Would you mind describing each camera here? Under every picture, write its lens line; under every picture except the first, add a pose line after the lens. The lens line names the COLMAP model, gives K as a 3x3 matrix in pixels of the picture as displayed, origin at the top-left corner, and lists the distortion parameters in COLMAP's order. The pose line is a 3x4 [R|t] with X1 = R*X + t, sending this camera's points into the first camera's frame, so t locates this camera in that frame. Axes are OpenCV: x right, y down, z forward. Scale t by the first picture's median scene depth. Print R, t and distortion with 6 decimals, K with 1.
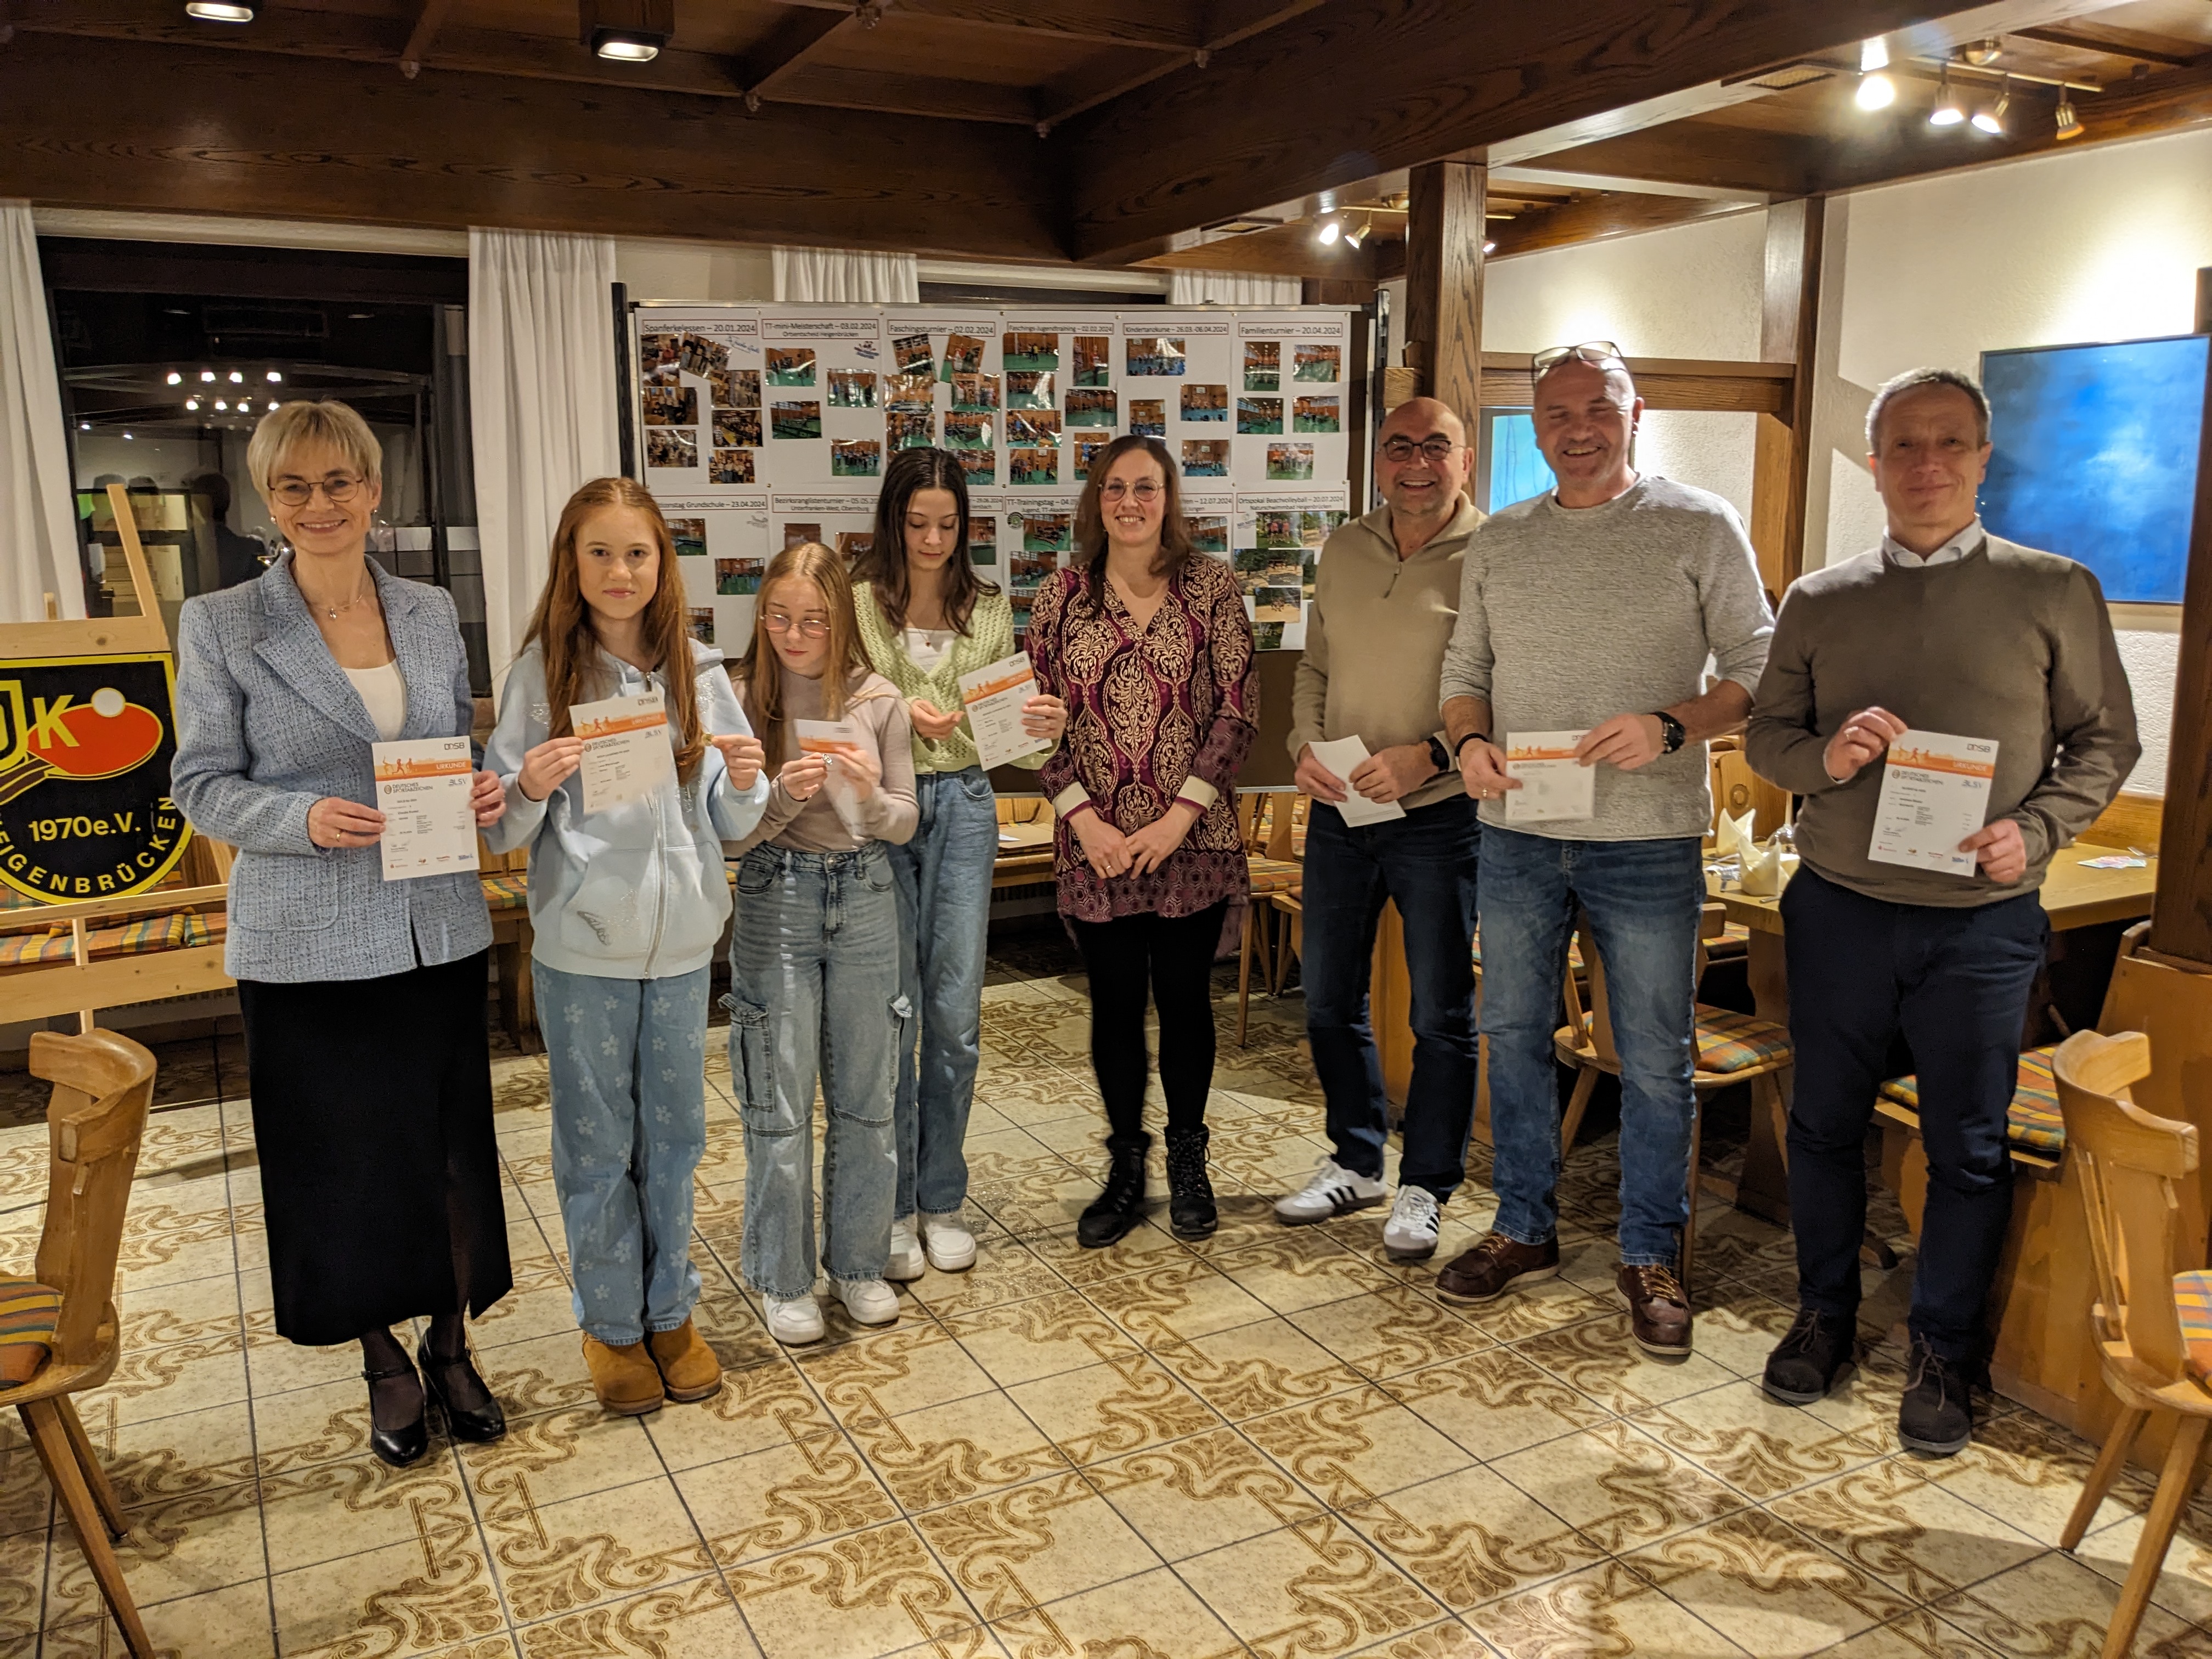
lens RADIAL K [[1737.0, 0, 1069.8], [0, 1737.0, 809.2], [0, 0, 1]] dist [0.039489, -0.071536]
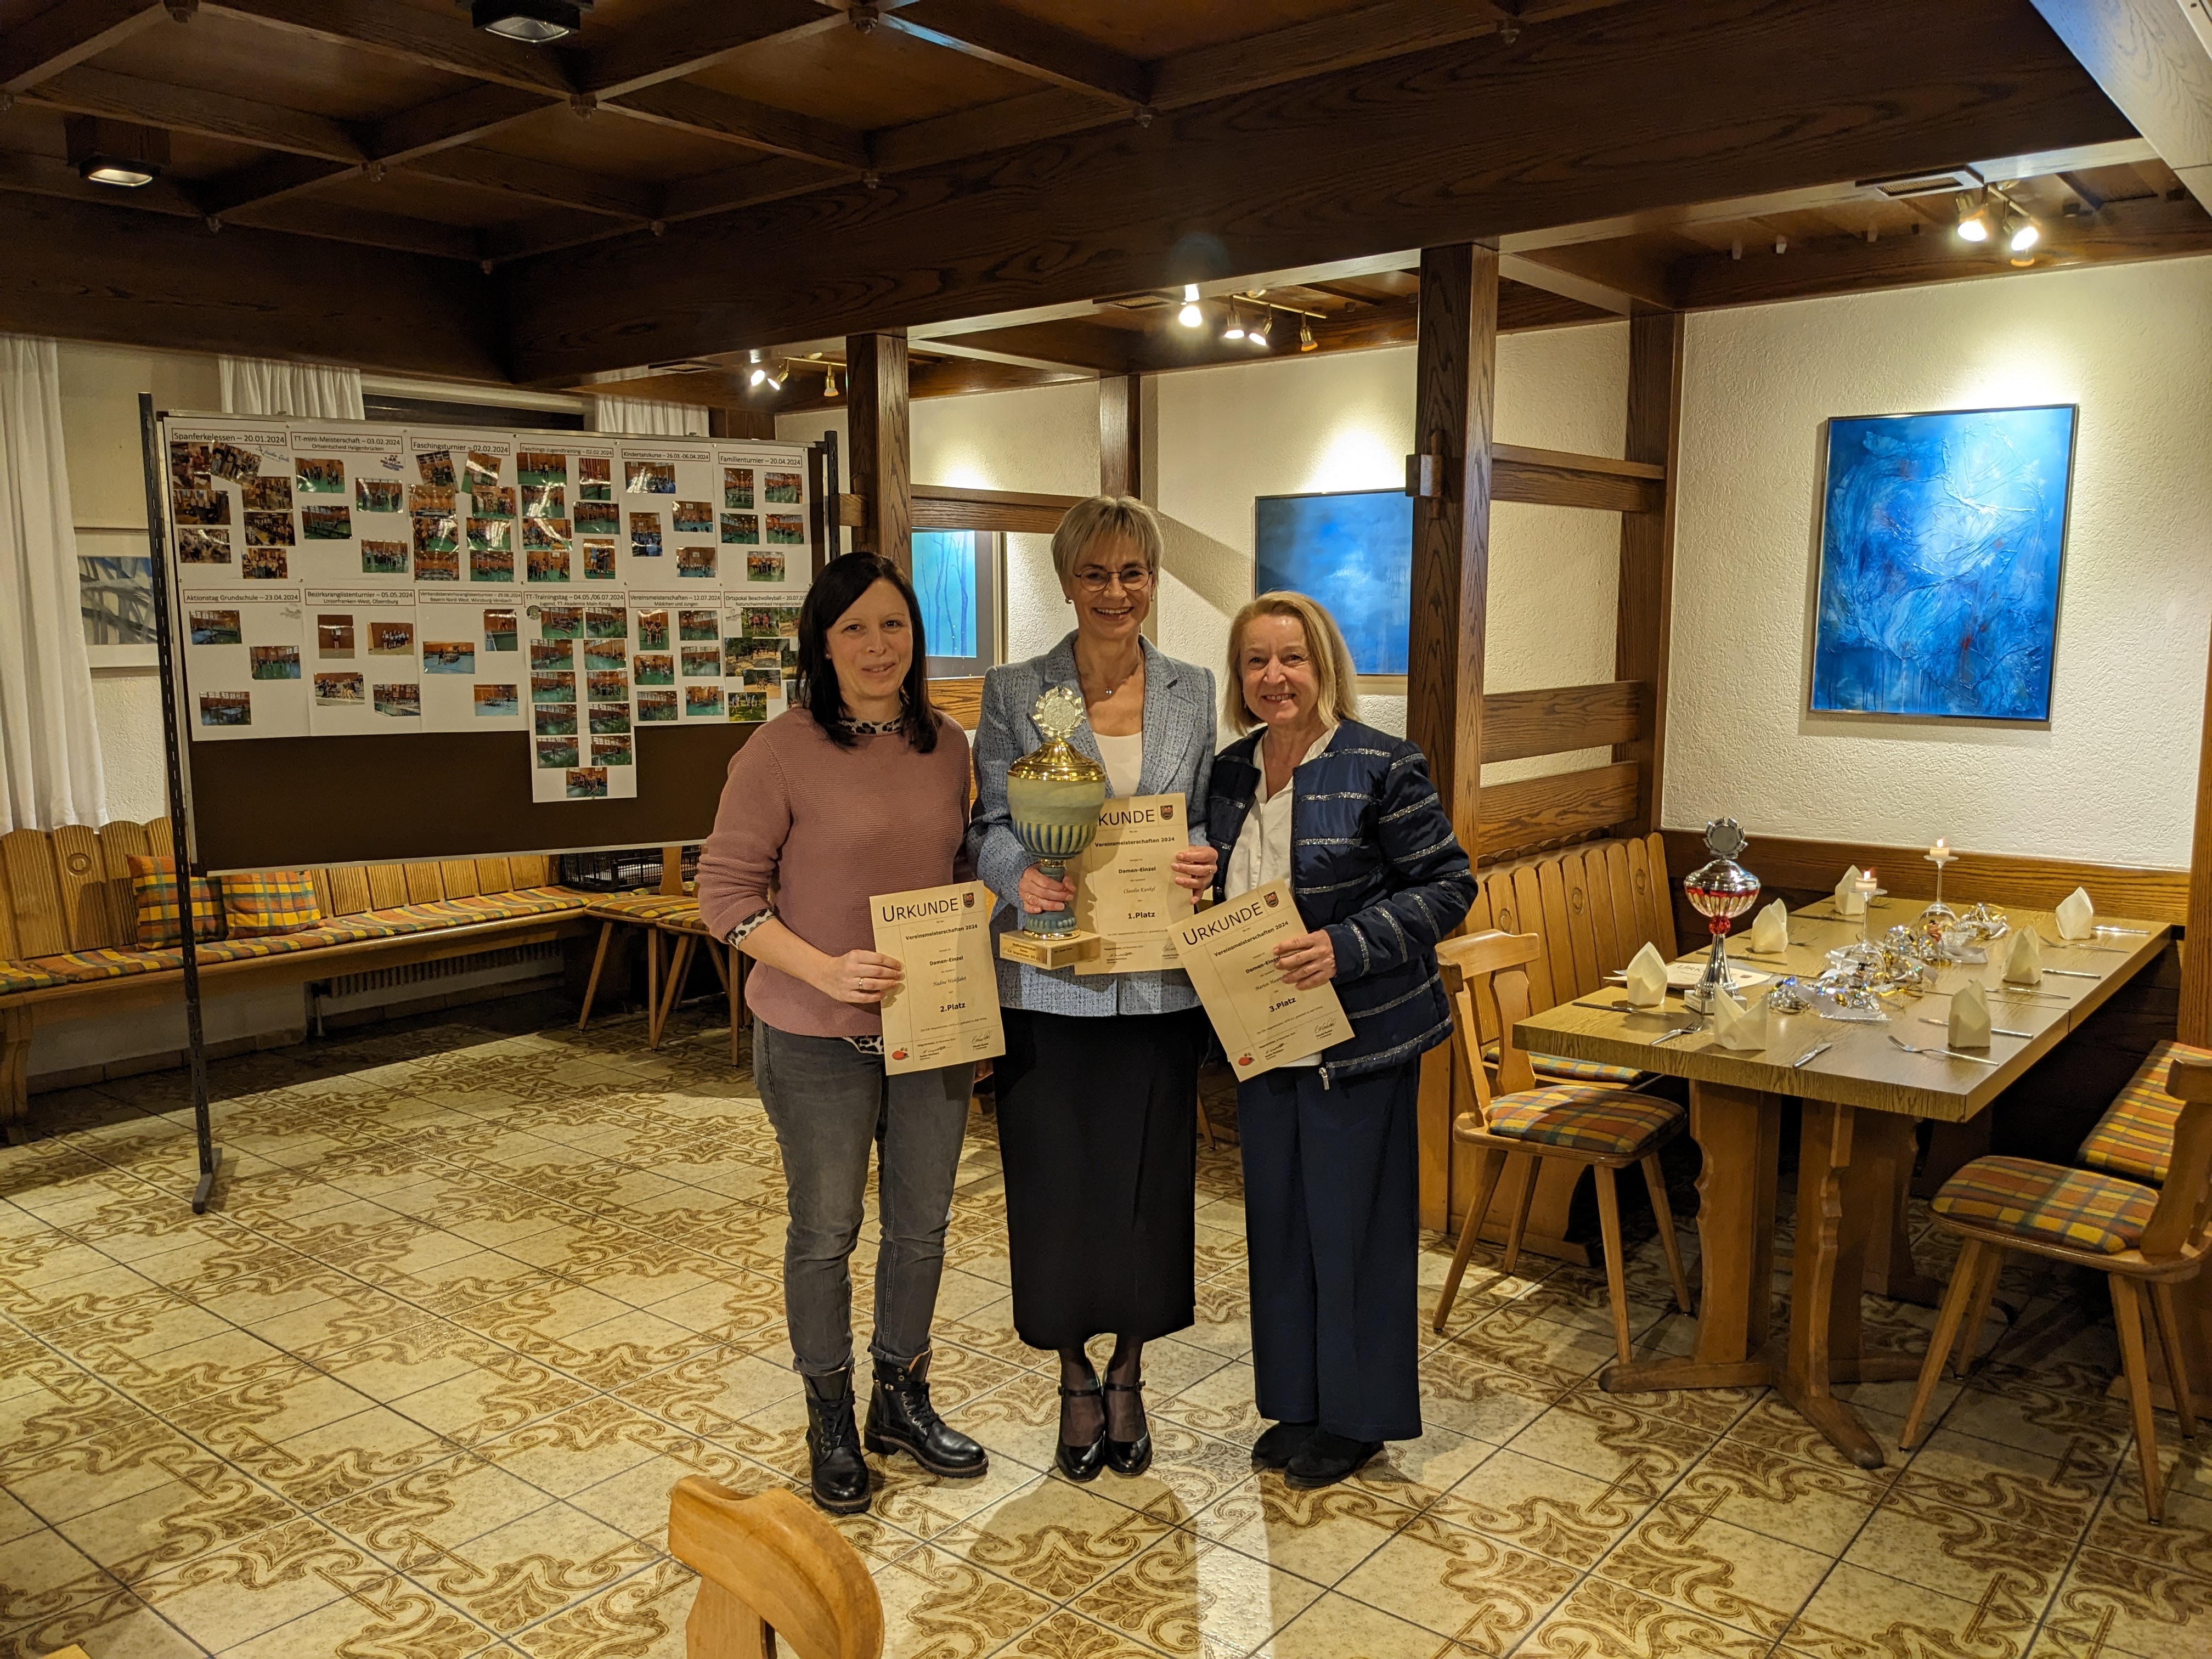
lens RADIAL K [[1732.7, 0, 1082.7], [0, 1732.7, 845.4], [0, 0, 1]] dist [0.042009, -0.074853]
pose [[0.918088, -0.049488, 0.393275, -0.190918], [0.064913, 0.997552, -0.026011, 0.049872], [-0.391025, 0.049409, 0.919053, -0.236788]]
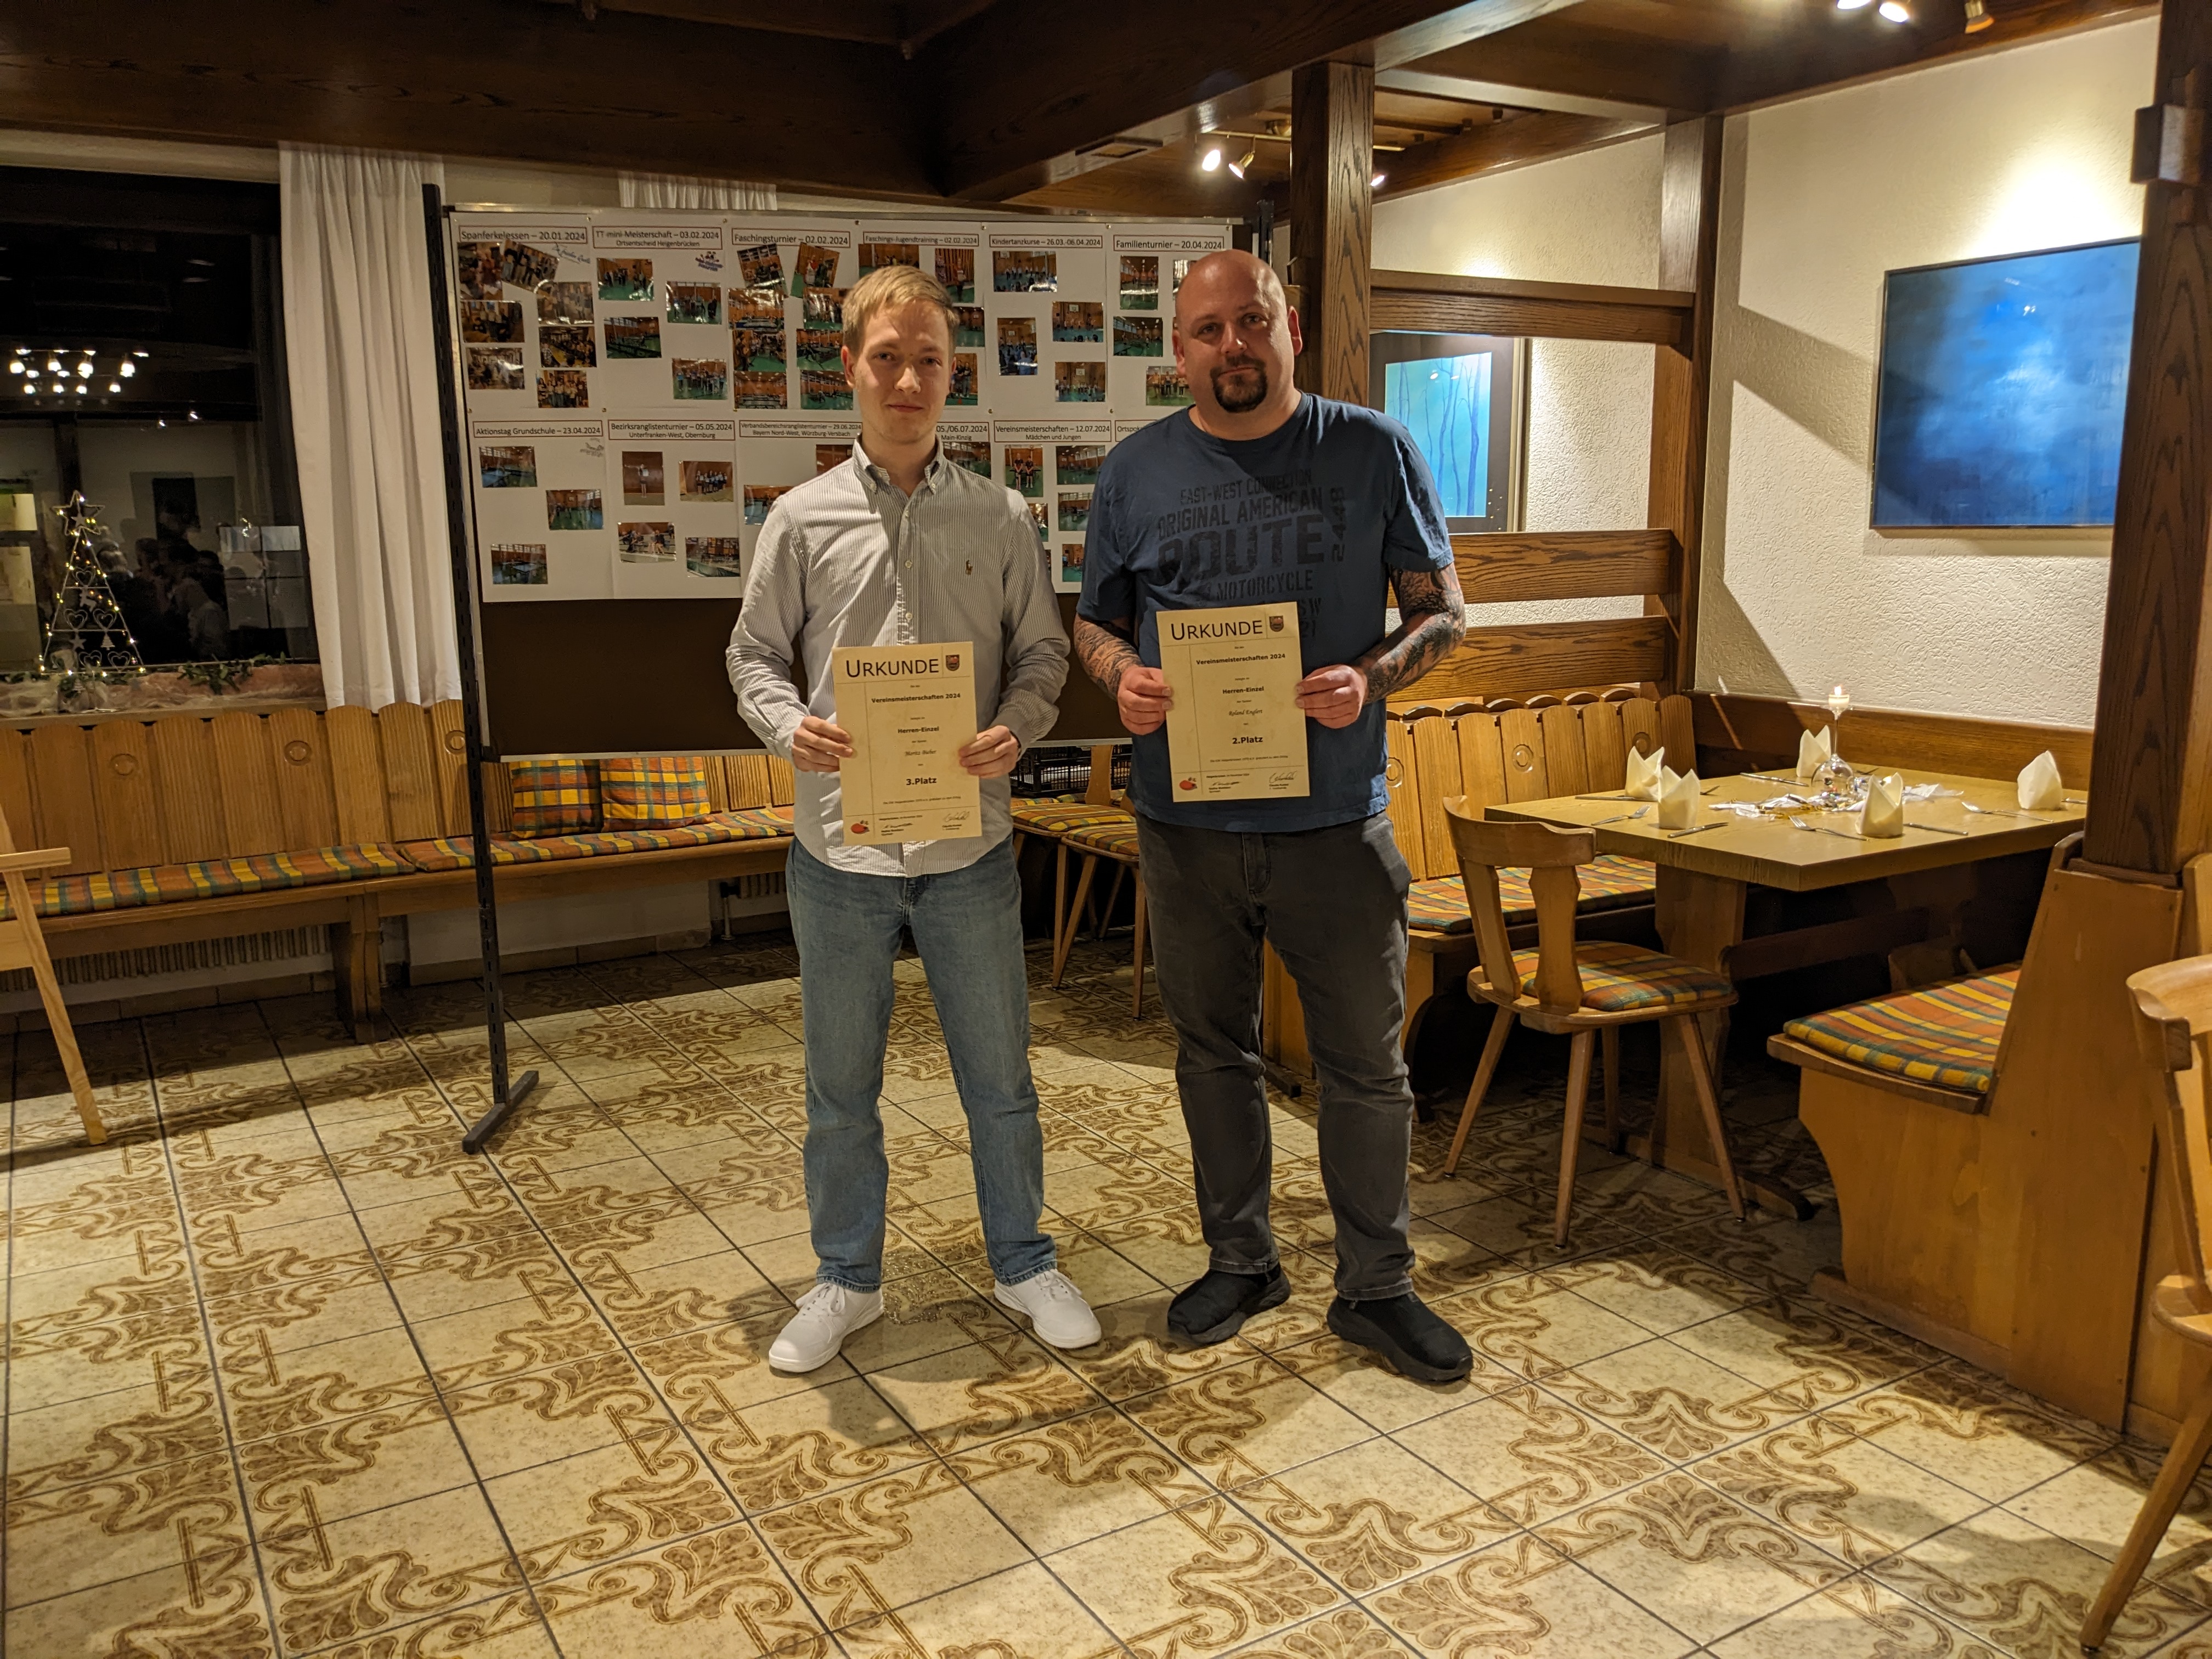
lens RADIAL K [[1732.7, 0, 1082.7], [0, 1732.7, 845.4], [0, 0, 1]] dist [0.042009, -0.074853]
pose [[0.998028, -0.016527, 0.060557, 0.022450], [0.015594, 0.999753, 0.015839, 0.038221], [-0.060804, -0.014864, 0.998039, 0.080660]]
